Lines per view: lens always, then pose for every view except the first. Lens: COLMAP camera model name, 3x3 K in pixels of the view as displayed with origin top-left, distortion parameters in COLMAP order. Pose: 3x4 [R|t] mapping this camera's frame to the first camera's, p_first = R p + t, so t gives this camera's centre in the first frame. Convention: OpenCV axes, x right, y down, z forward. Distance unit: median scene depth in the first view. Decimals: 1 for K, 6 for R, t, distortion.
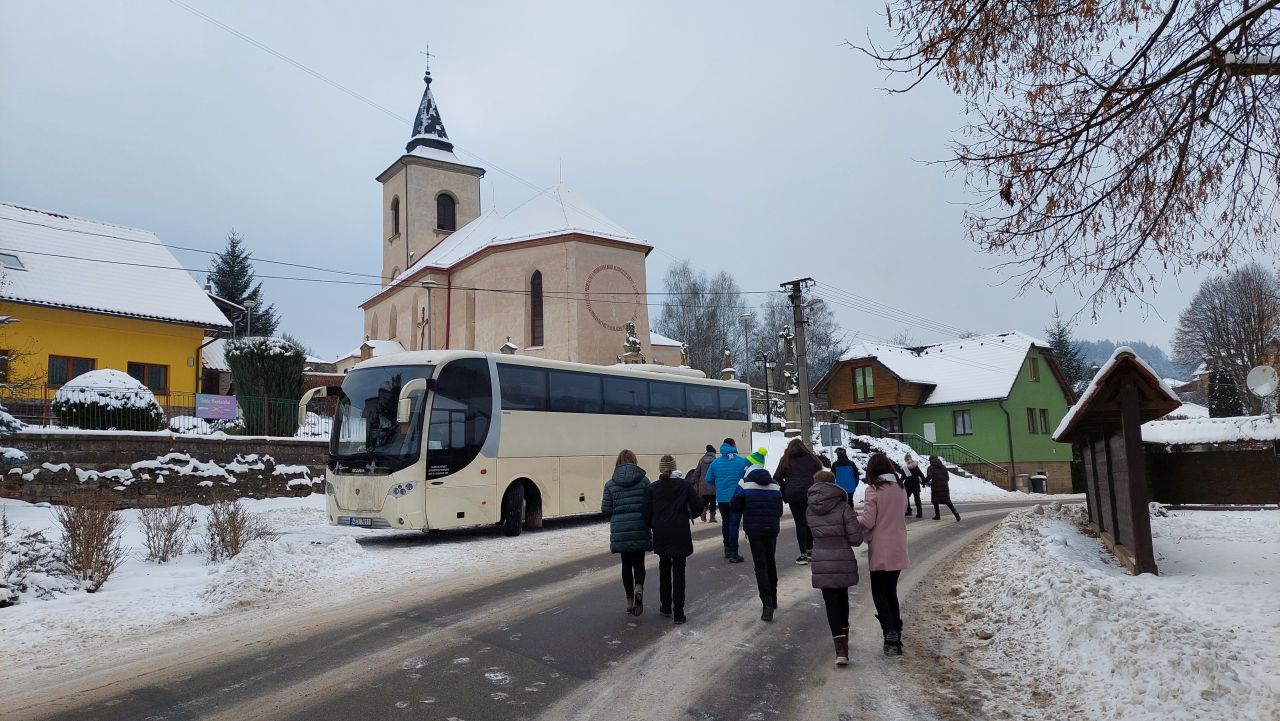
lens RADIAL K [[899.2, 0, 654.0], [0, 899.2, 386.3], [0, 0, 1]] dist [0.083693, -0.092710]
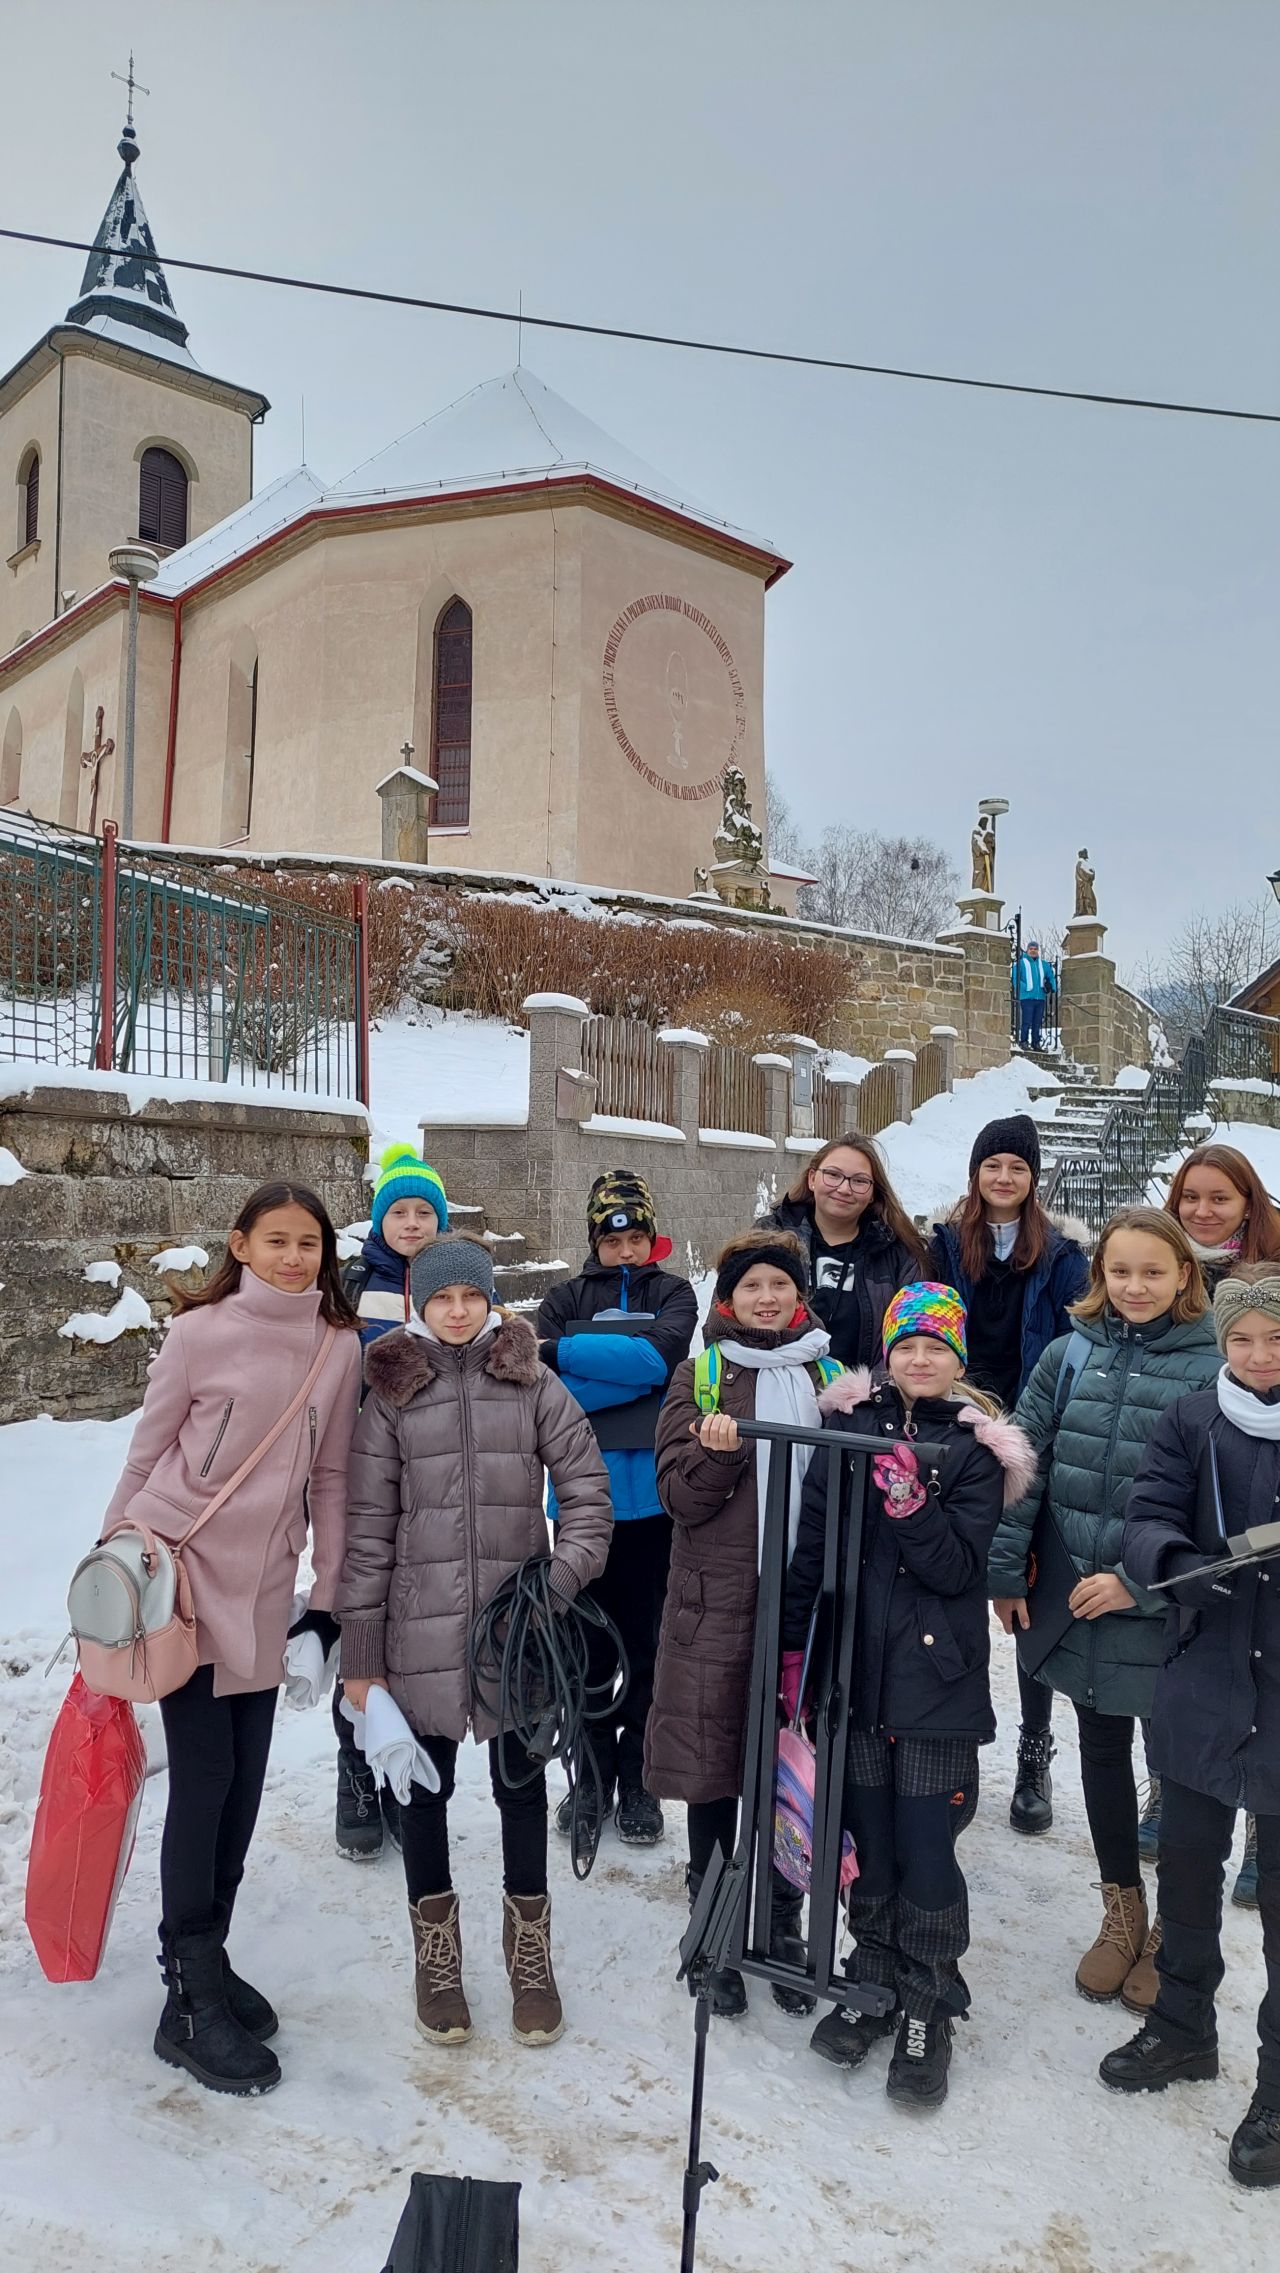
lens RADIAL K [[1596.7, 0, 633.3], [0, 1596.7, 1157.0], [0, 0, 1]] dist [0.083693, -0.092710]
pose [[0.994663, 0.057268, 0.085820, -0.084964], [-0.064222, 0.994676, 0.080590, 0.020845], [-0.080748, -0.085672, 0.993046, 0.315425]]
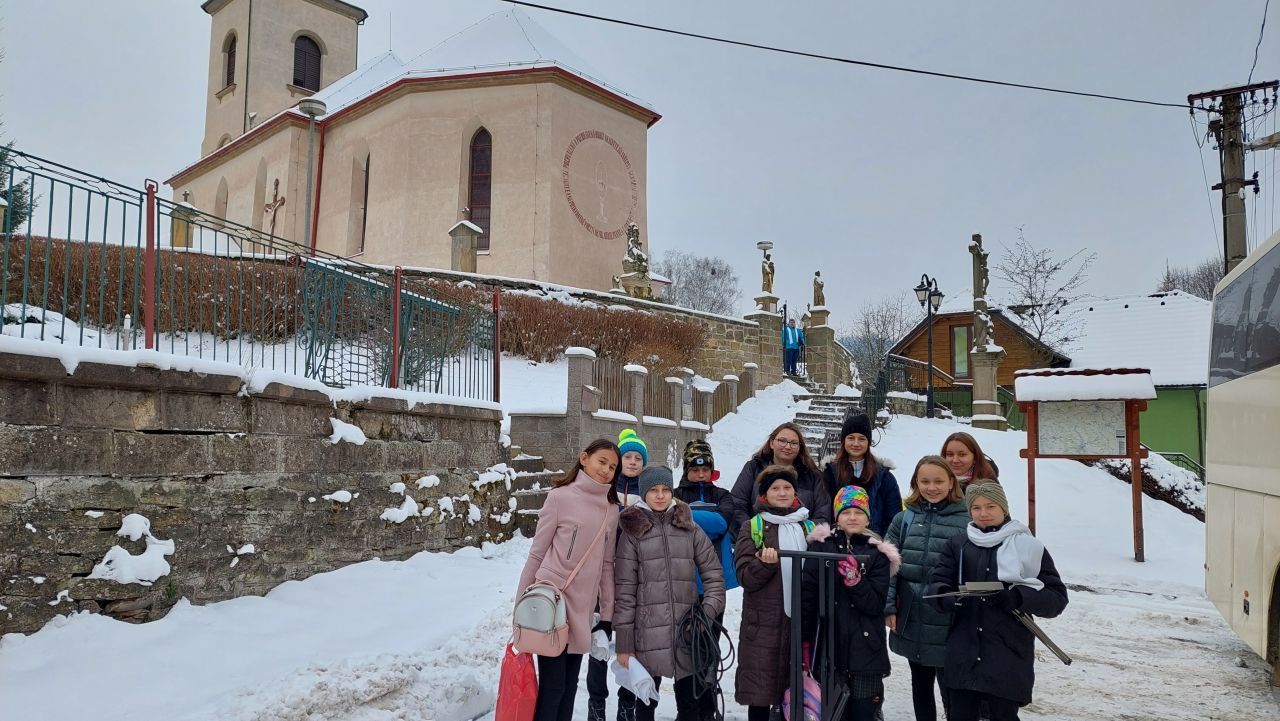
lens RADIAL K [[899.2, 0, 627.9], [0, 899.2, 388.3], [0, 0, 1]] dist [0.083693, -0.092710]
pose [[0.983451, 0.069749, 0.167210, -0.100837], [-0.075421, 0.996764, 0.027807, 0.020202], [-0.164730, -0.039958, 0.985529, 0.299258]]
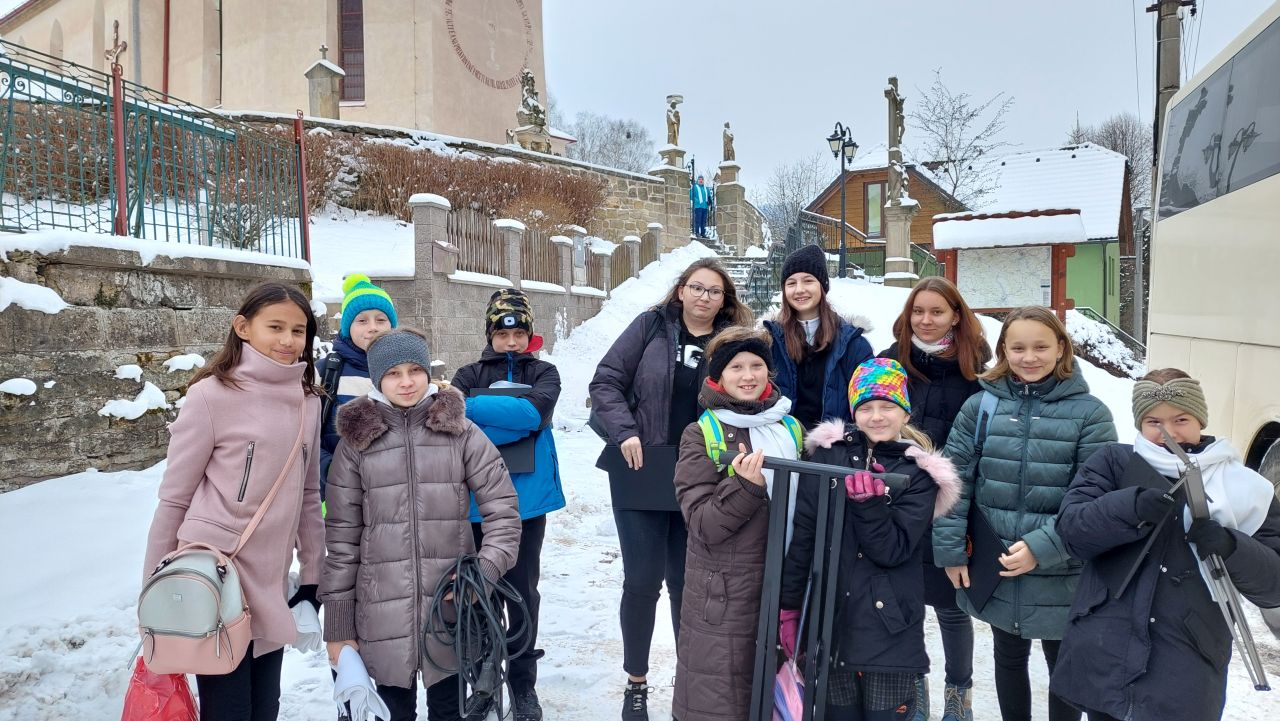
lens RADIAL K [[899.2, 0, 639.8], [0, 899.2, 366.7], [0, 0, 1]] dist [0.083693, -0.092710]
pose [[0.963018, 0.018557, 0.268797, -0.086098], [-0.057634, 0.988722, 0.138227, 0.023394], [-0.263201, -0.148607, 0.953227, 0.324520]]
